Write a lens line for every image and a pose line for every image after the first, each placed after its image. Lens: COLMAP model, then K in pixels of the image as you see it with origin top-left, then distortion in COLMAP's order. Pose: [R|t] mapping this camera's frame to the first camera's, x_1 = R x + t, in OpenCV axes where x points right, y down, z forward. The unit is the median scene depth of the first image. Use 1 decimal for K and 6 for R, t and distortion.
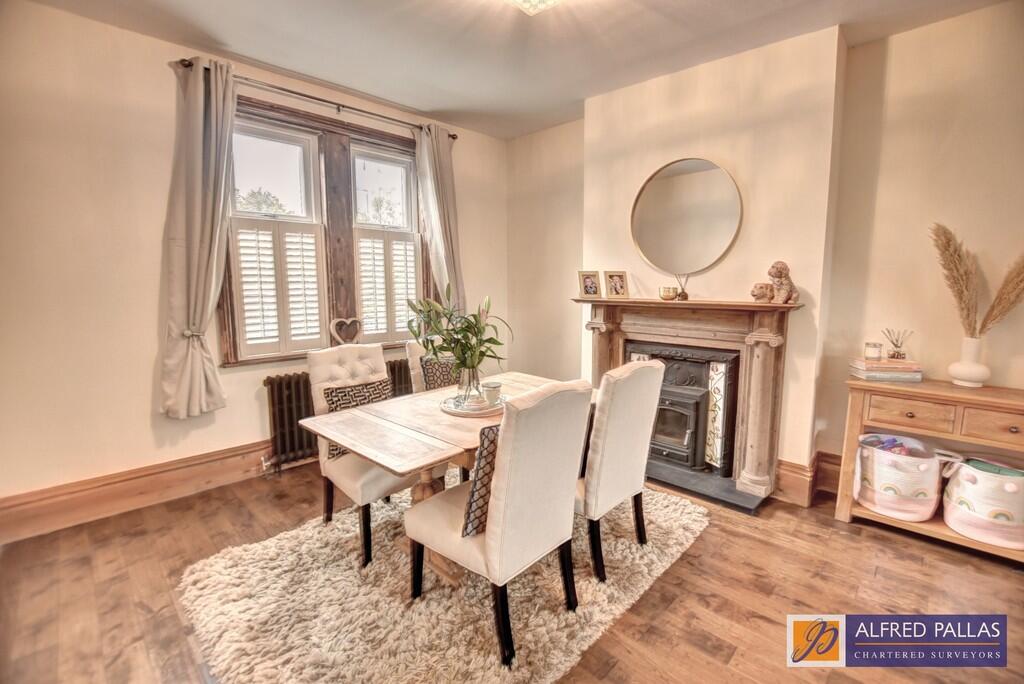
lens RADIAL K [[457.3, 0, 515.9], [0, 457.3, 337.3], [0, 0, 1]] dist [-0.017069, 0.000426]
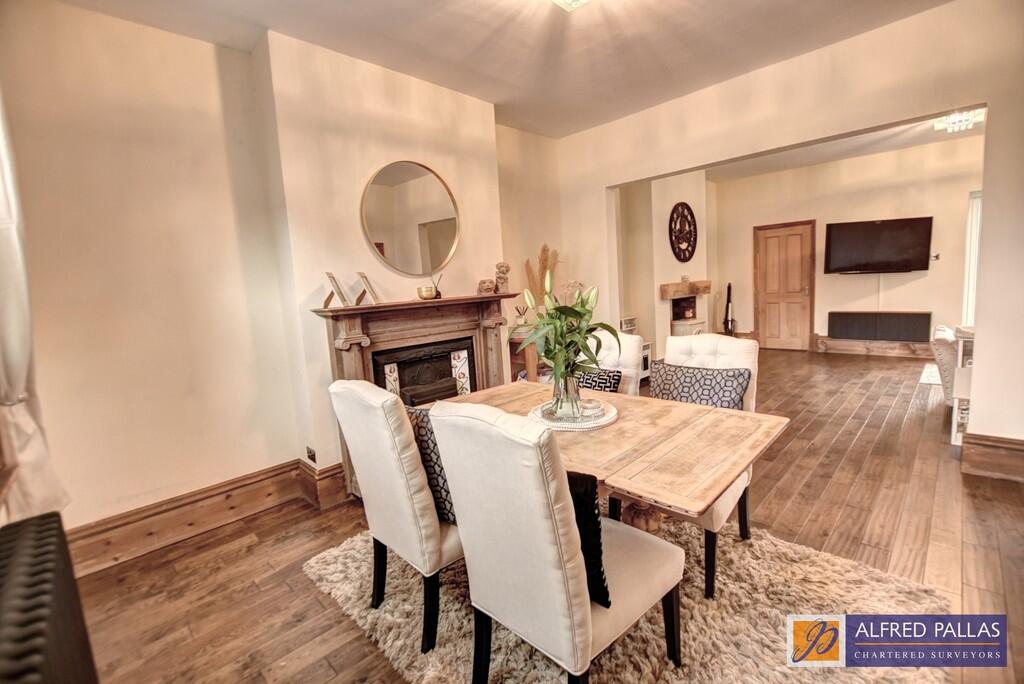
lens RADIAL K [[457.3, 0, 515.9], [0, 457.3, 337.3], [0, 0, 1]] dist [-0.017069, 0.000426]
pose [[0.043155, -0.121583, 0.991643, -0.662416], [0.187980, 0.975828, 0.111464, -0.076191], [-0.981224, 0.181598, 0.064967, 0.753530]]
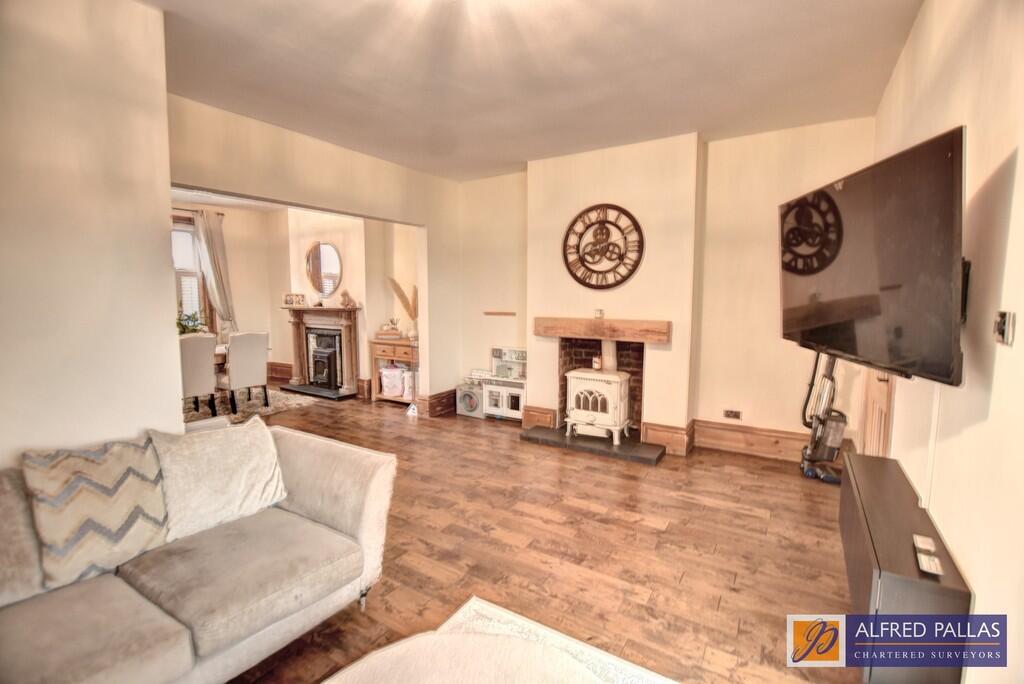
lens RADIAL K [[457.3, 0, 515.9], [0, 457.3, 337.3], [0, 0, 1]] dist [-0.017069, 0.000426]
pose [[0.985610, -0.016515, 0.168225, 0.882243], [0.022489, 0.999180, -0.033670, 0.148076], [-0.167531, 0.036969, 0.985173, -1.199936]]
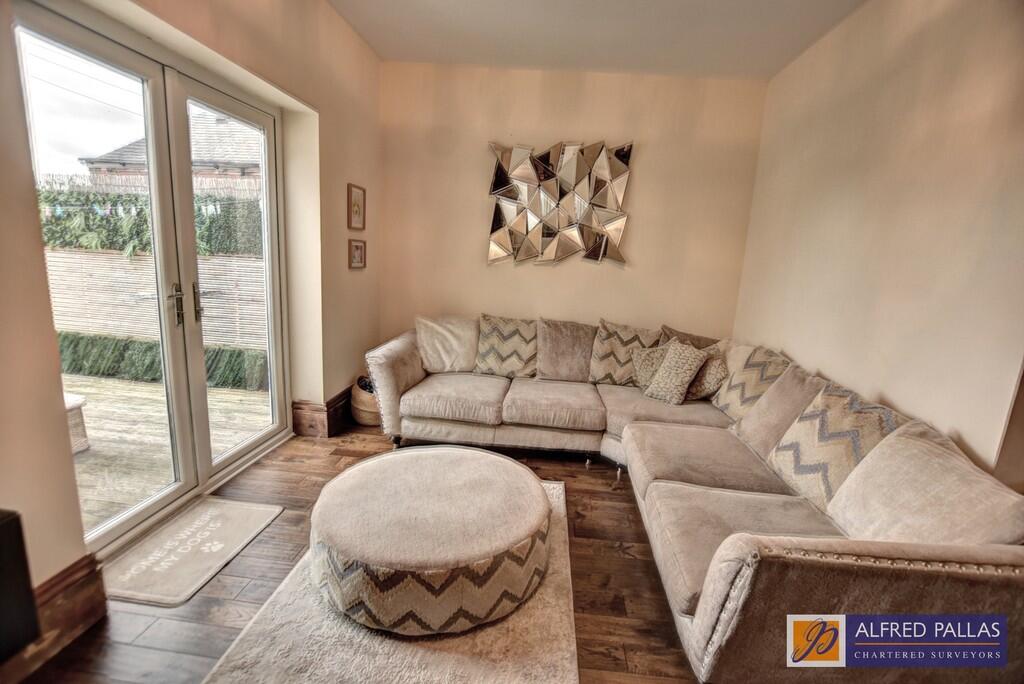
lens RADIAL K [[457.3, 0, 515.9], [0, 457.3, 337.3], [0, 0, 1]] dist [-0.017069, 0.000426]
pose [[-0.793906, 0.069966, -0.604001, 1.170904], [-0.131136, 0.950278, 0.282445, 0.062585], [0.593731, 0.303441, -0.745257, -0.370602]]
